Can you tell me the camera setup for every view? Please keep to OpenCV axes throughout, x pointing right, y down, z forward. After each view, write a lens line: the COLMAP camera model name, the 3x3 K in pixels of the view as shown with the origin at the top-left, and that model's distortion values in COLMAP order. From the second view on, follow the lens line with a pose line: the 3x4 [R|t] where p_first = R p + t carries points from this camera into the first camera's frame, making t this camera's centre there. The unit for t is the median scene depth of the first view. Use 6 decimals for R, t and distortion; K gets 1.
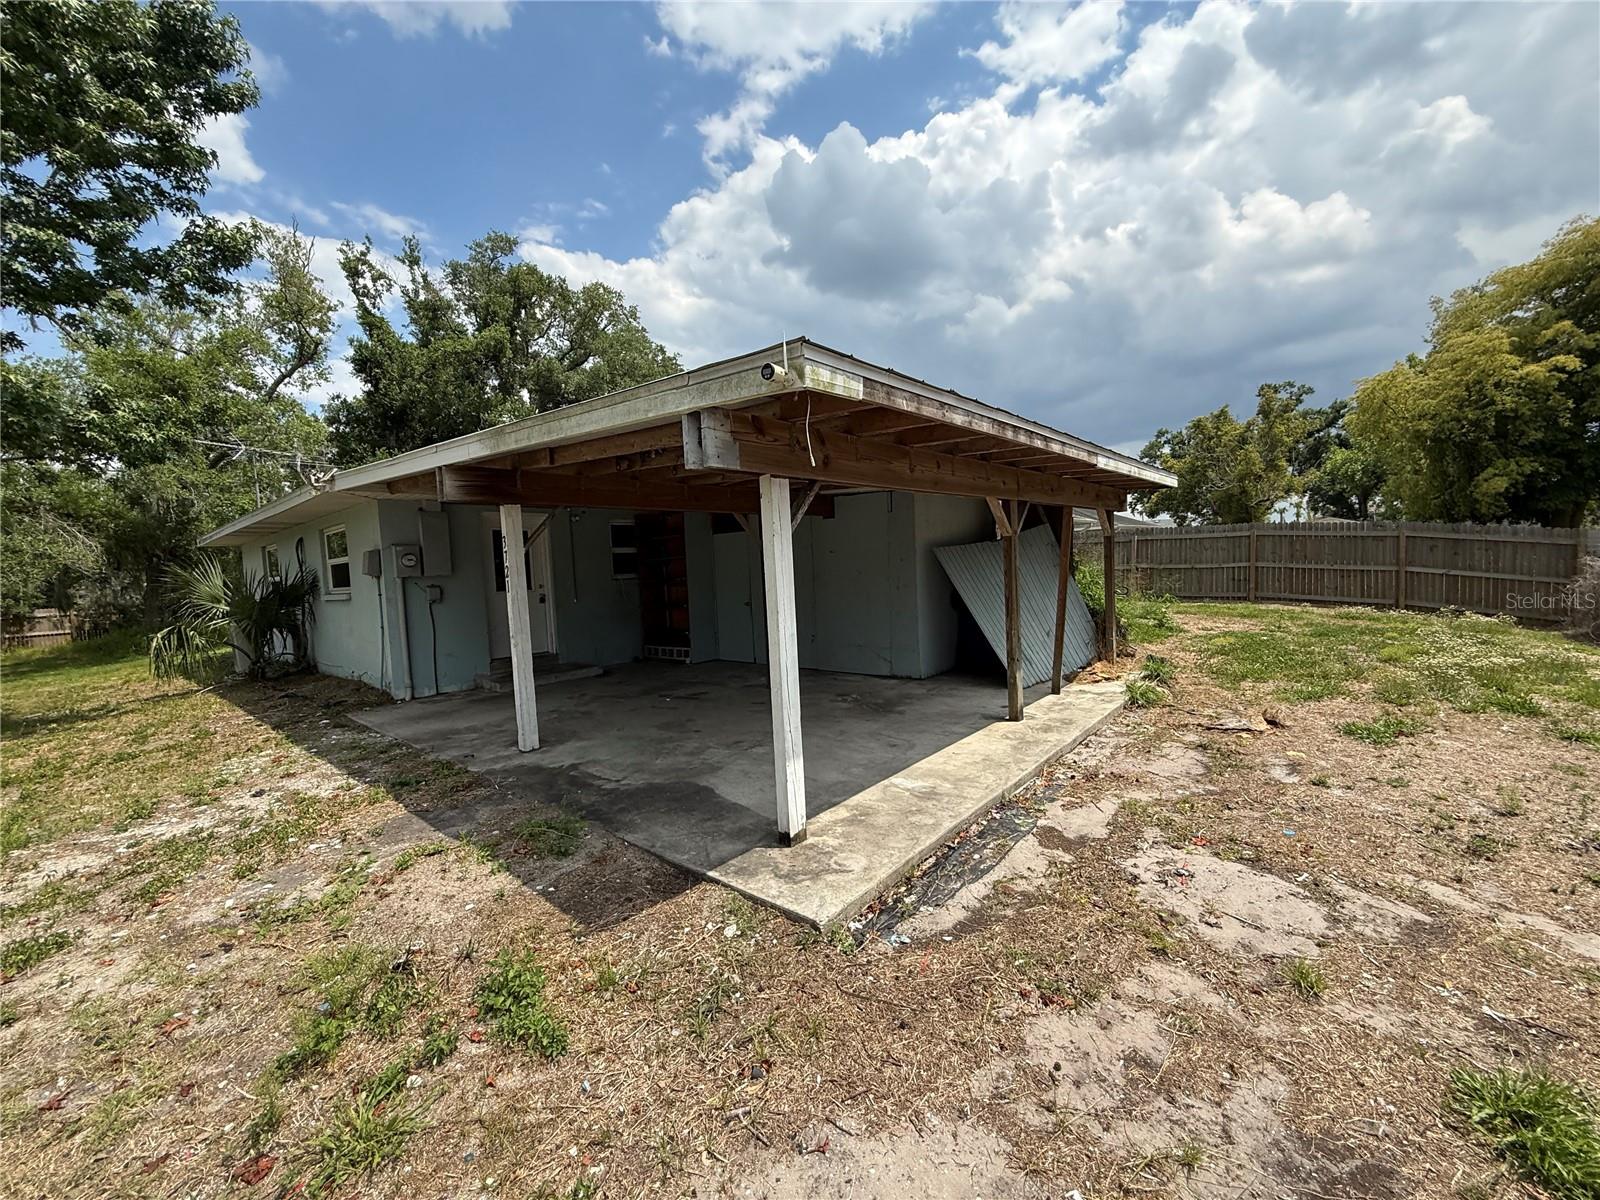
lens RADIAL K [[635.8, 0, 800.0], [0, 635.8, 600.0], [0, 0, 1]] dist [0.000571, -0.000026]
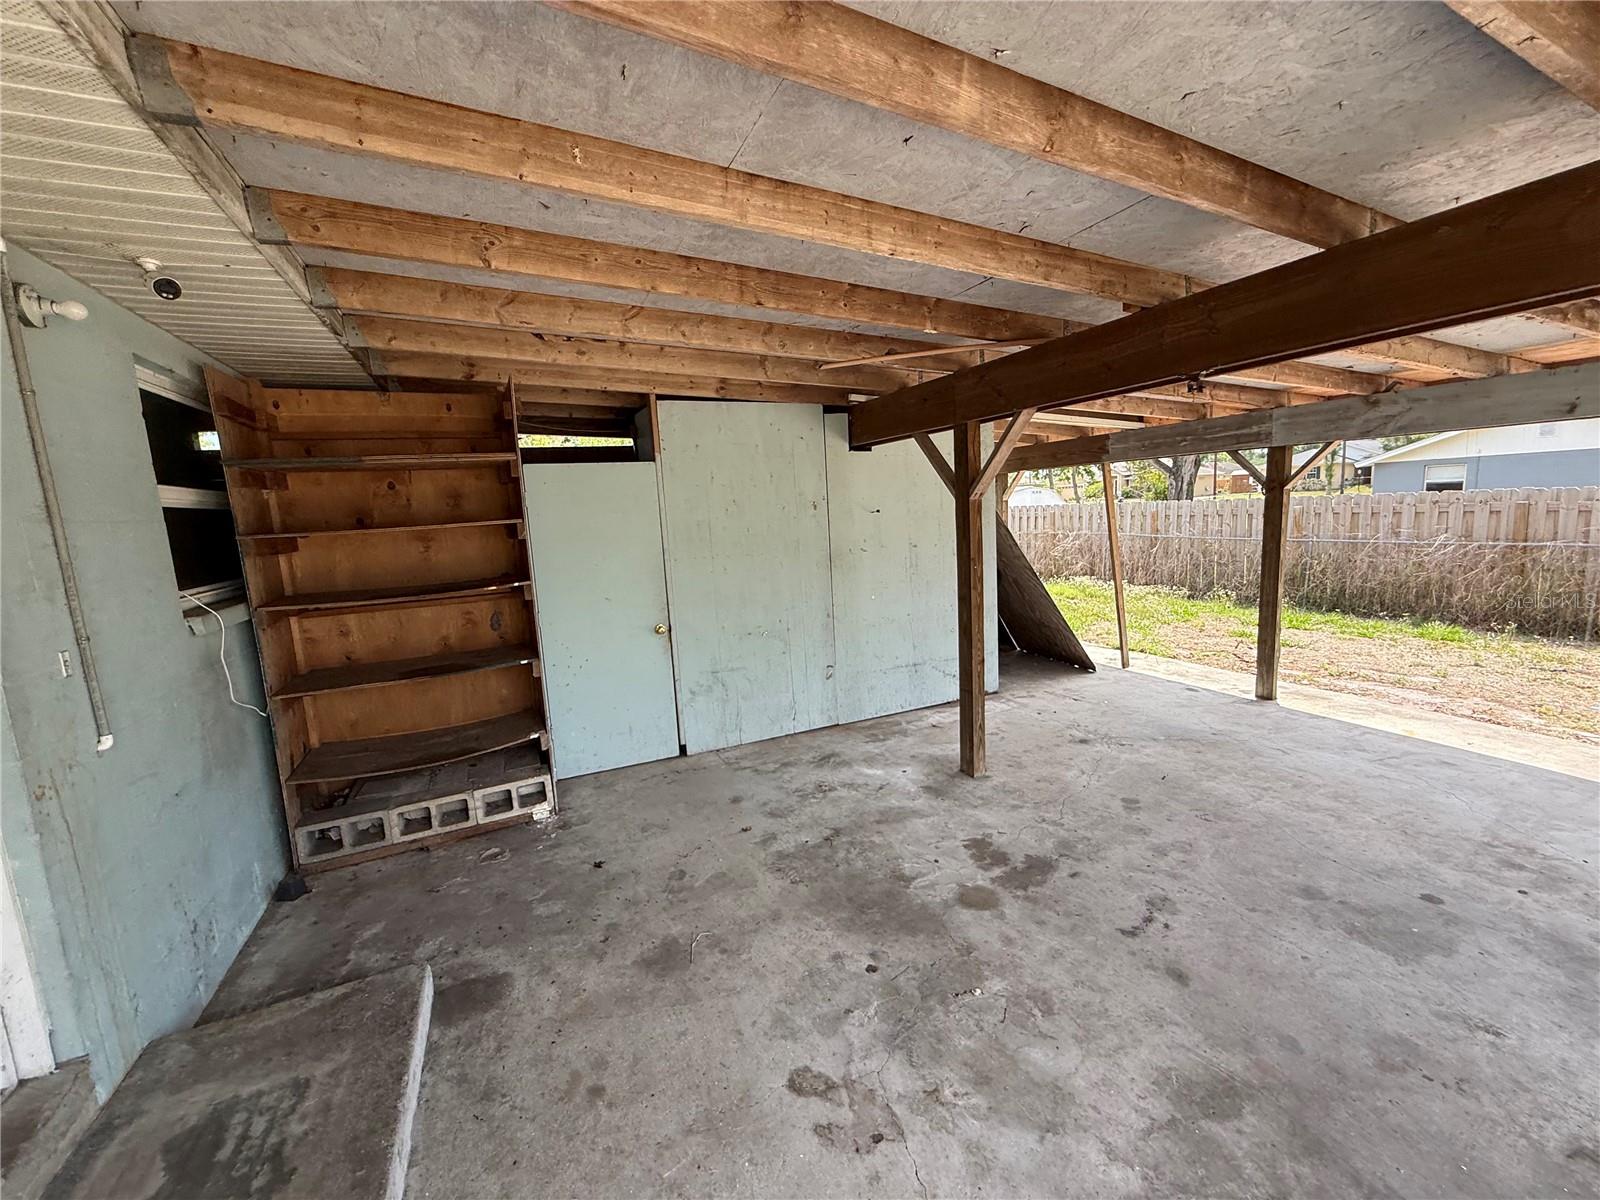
lens RADIAL K [[635.8, 0, 800.0], [0, 635.8, 600.0], [0, 0, 1]] dist [0.000571, -0.000026]
pose [[0.420356, -0.103033, 0.901491, -0.777104], [0.078433, 0.993939, 0.077026, -0.072015], [-0.903963, 0.038328, 0.425889, 1.296155]]
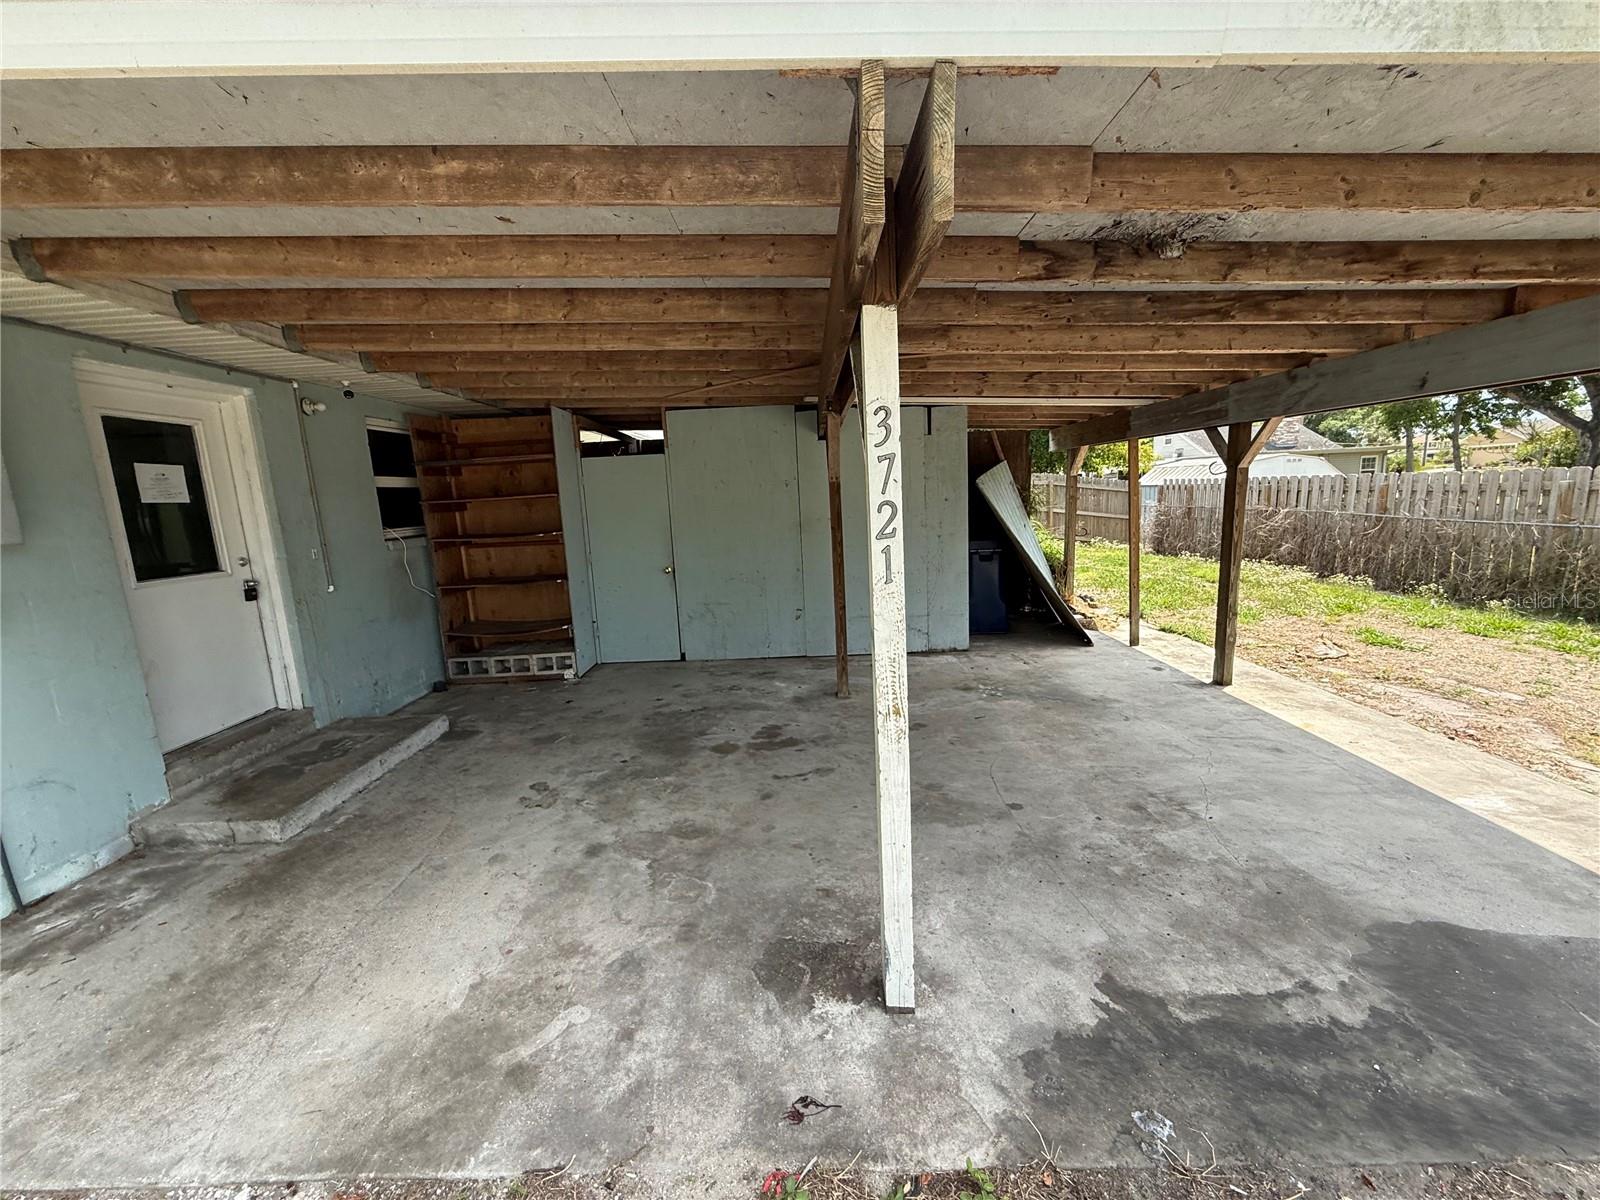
lens RADIAL K [[635.8, 0, 800.0], [0, 635.8, 600.0], [0, 0, 1]] dist [0.000571, -0.000026]
pose [[0.767439, -0.096086, 0.633881, -0.688879], [0.044143, 0.994278, 0.097273, -0.036411], [-0.639600, -0.046669, 0.767290, 0.761573]]
